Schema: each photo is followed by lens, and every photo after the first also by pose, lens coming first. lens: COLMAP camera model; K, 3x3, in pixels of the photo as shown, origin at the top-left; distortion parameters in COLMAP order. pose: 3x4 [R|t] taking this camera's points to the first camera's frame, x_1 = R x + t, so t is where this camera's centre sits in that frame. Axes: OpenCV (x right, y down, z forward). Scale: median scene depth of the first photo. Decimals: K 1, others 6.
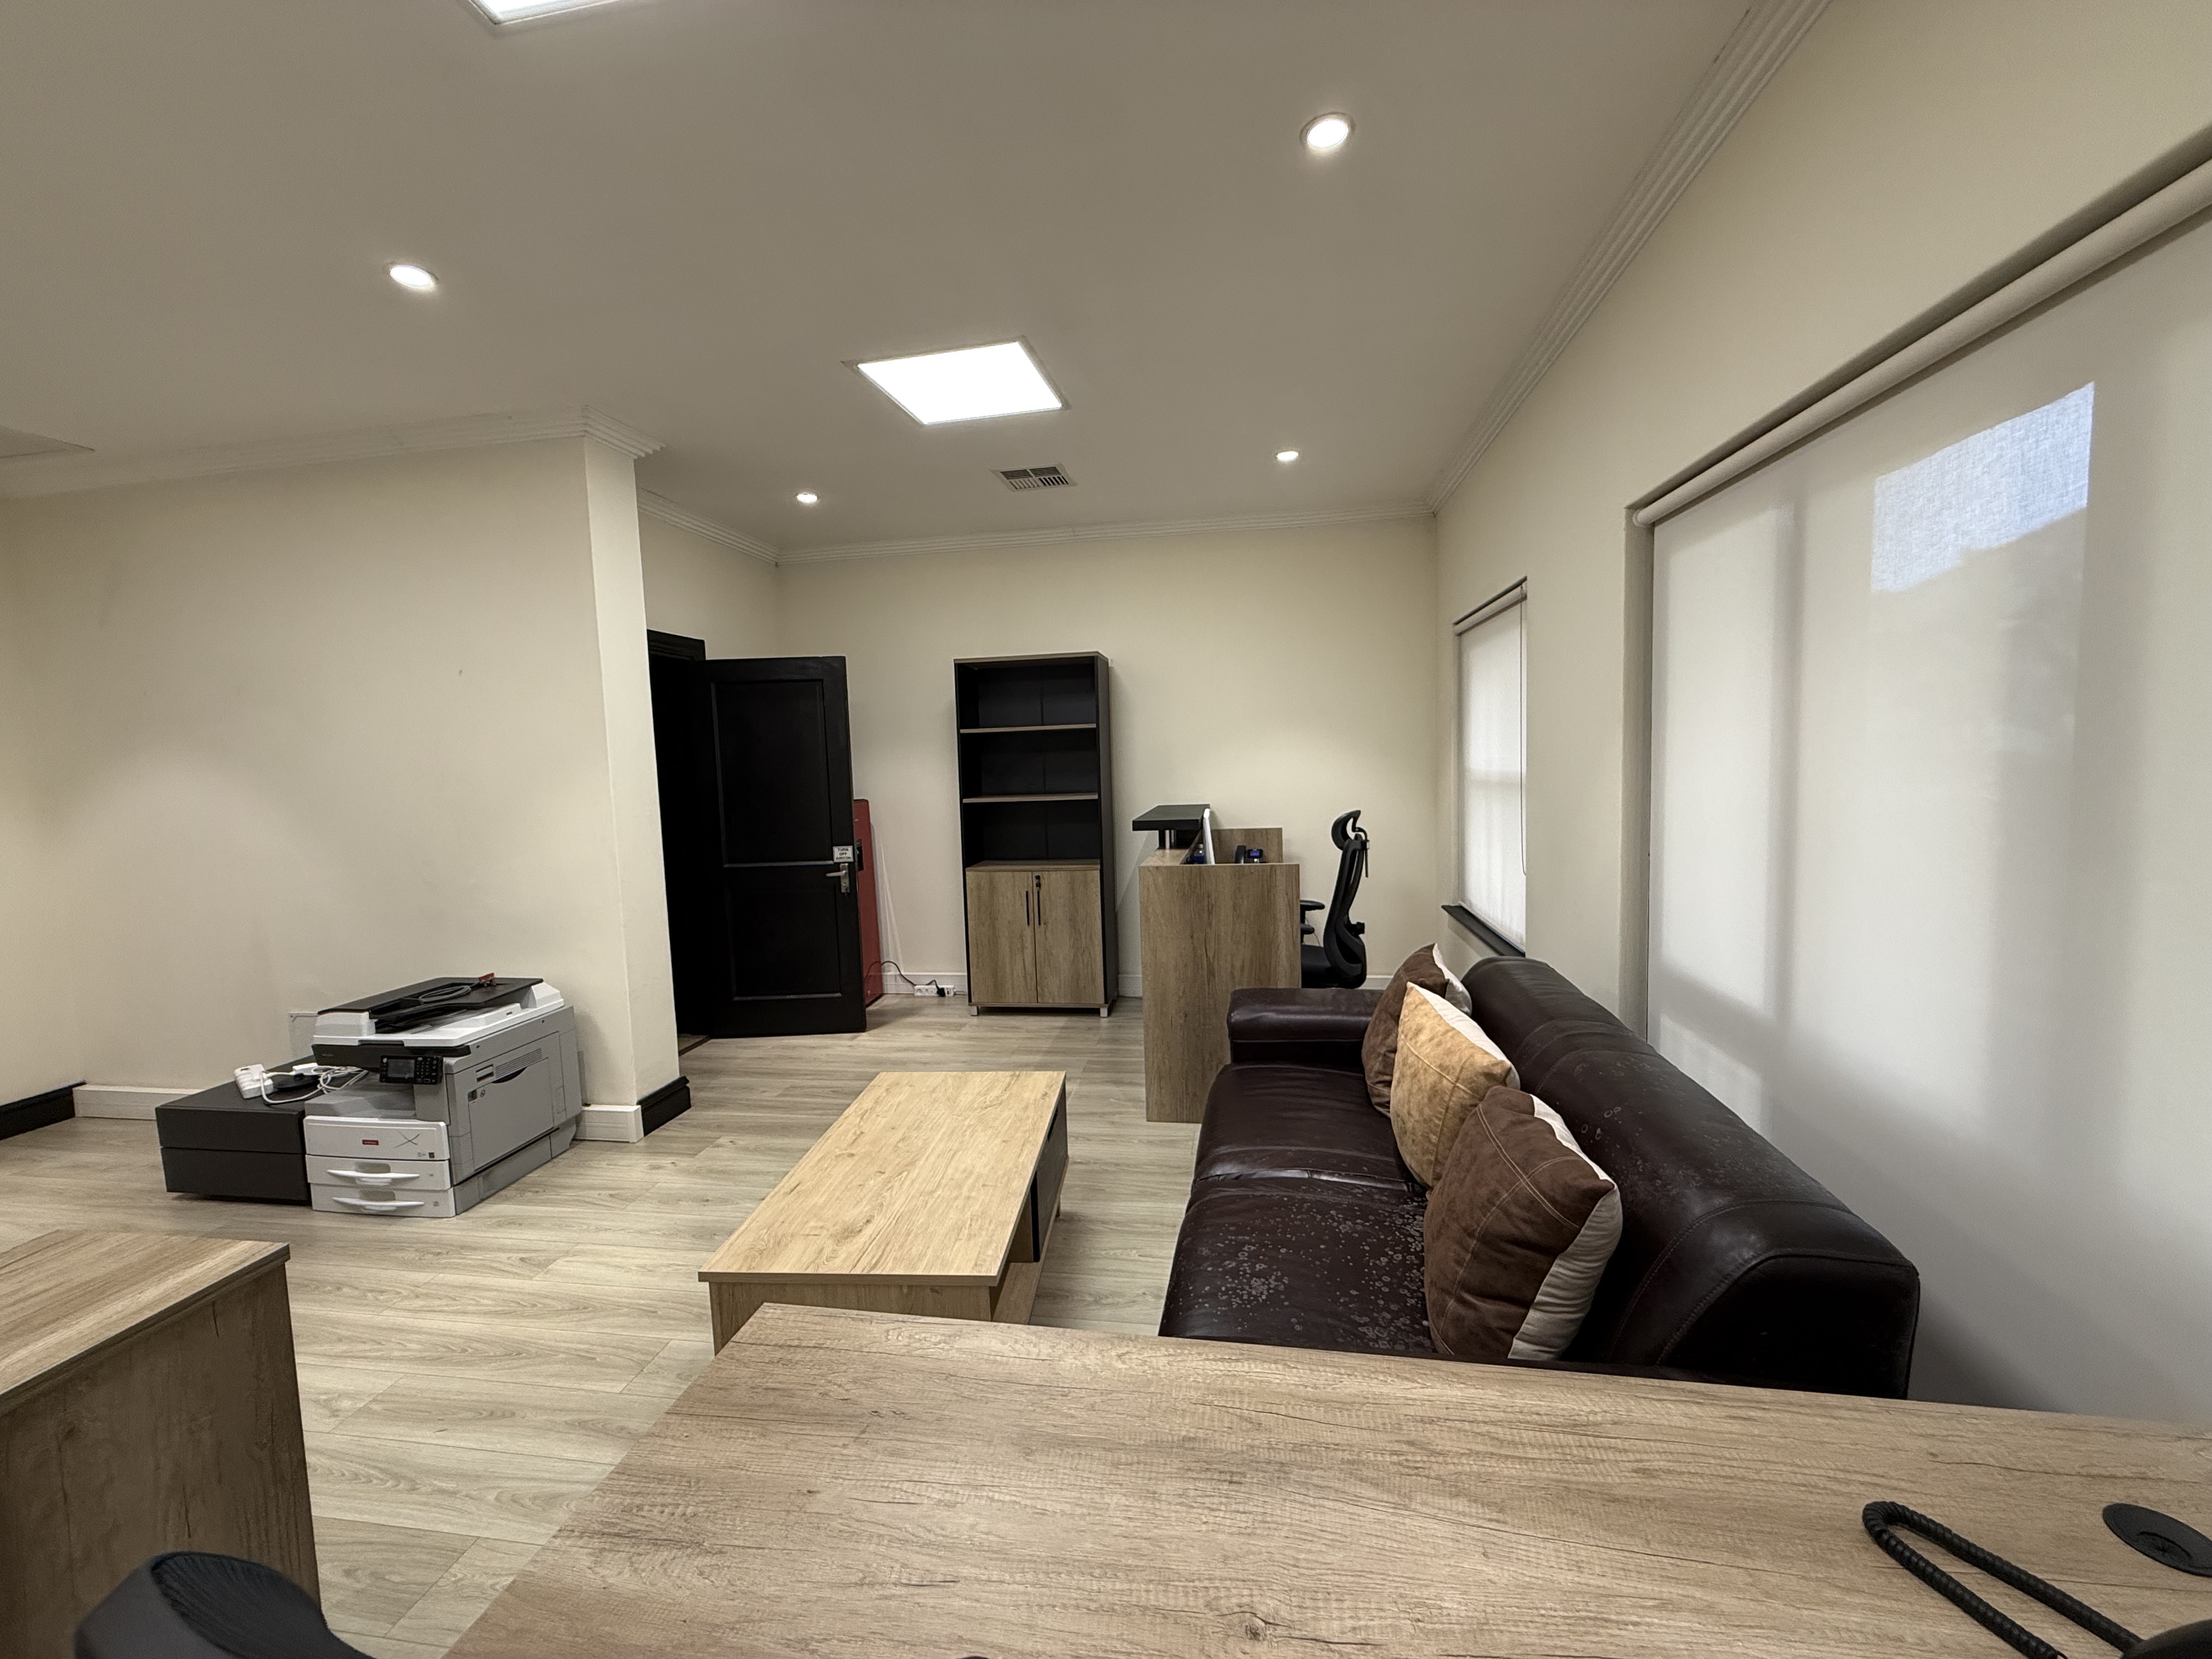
lens RADIAL K [[882.5, 0, 1099.8], [0, 882.5, 830.4], [0, 0, 1]] dist [-0.001417, -0.000100]
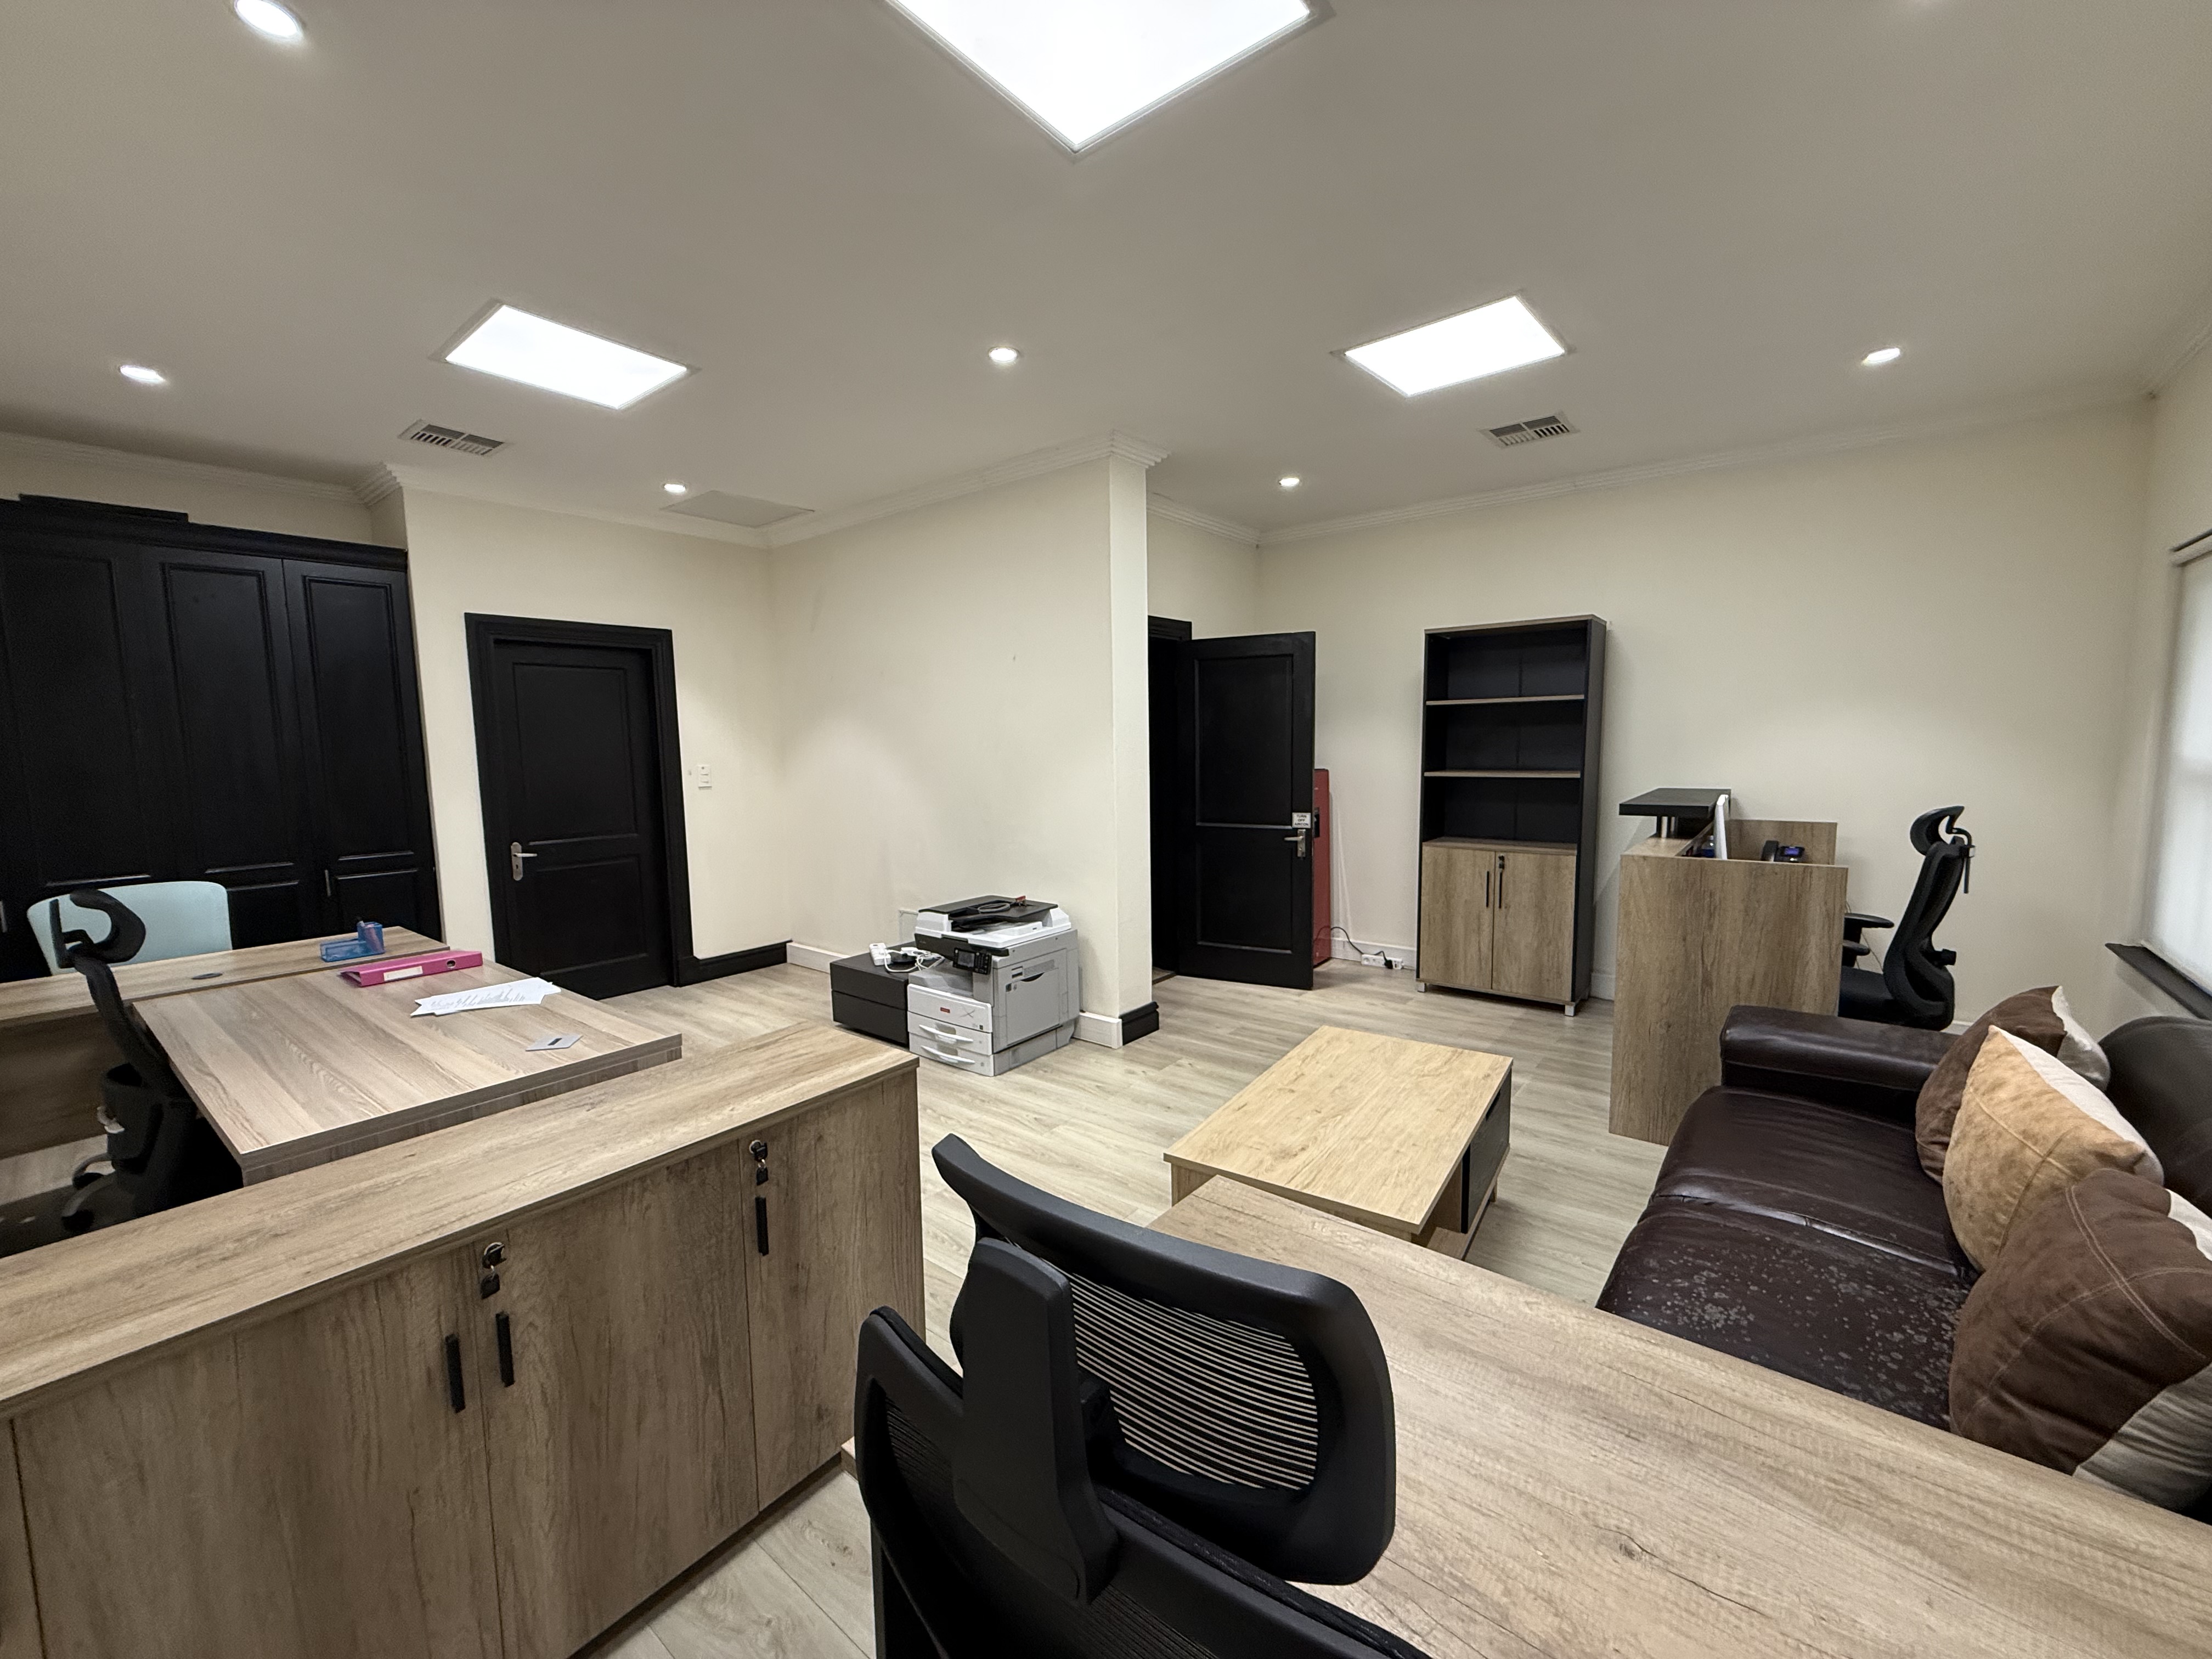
lens RADIAL K [[879.8, 0, 1099.2], [0, 879.8, 831.0], [0, 0, 1]] dist [0.000037, 0.000253]
pose [[0.871317, 0.069391, -0.485790, 0.016305], [-0.051933, 0.997432, 0.049328, 0.000235], [0.487965, -0.017752, 0.872683, -0.058147]]
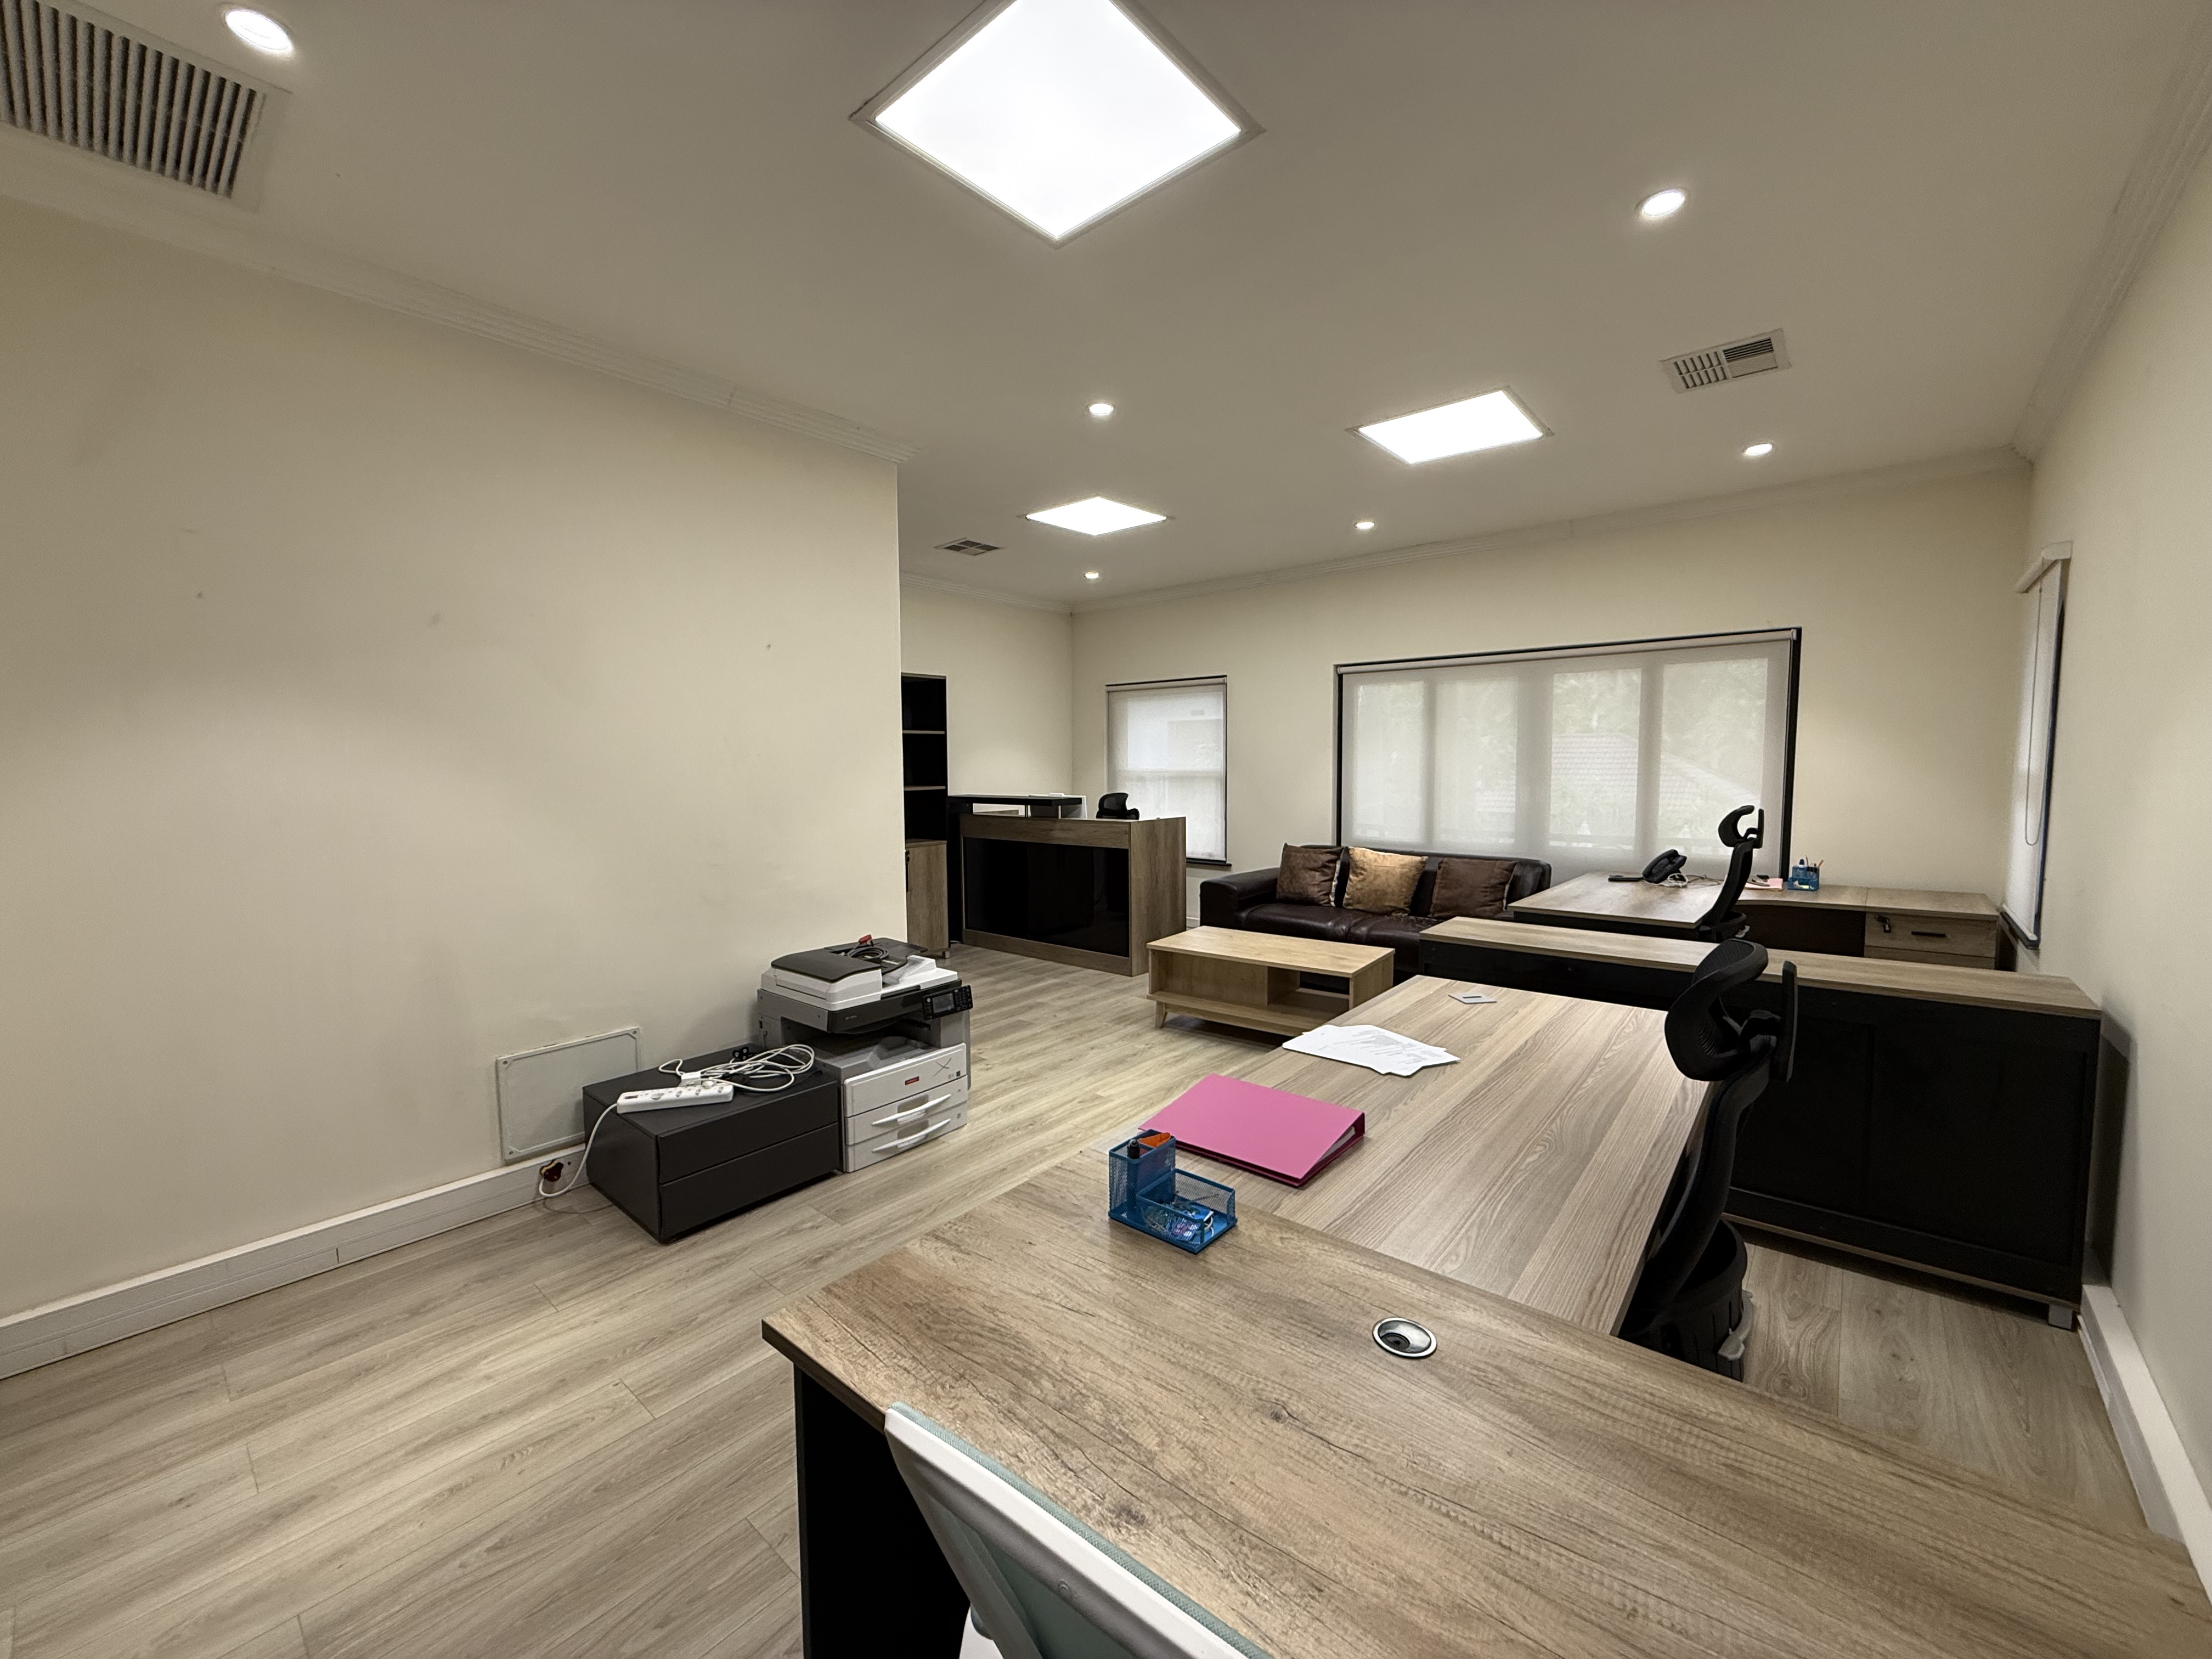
lens RADIAL K [[879.8, 0, 1099.2], [0, 879.8, 831.0], [0, 0, 1]] dist [0.000037, 0.000253]
pose [[0.522643, -0.037567, 0.851724, -1.586705], [0.059754, 0.998186, 0.007359, 0.047794], [-0.850455, 0.047048, 0.523939, 0.206840]]
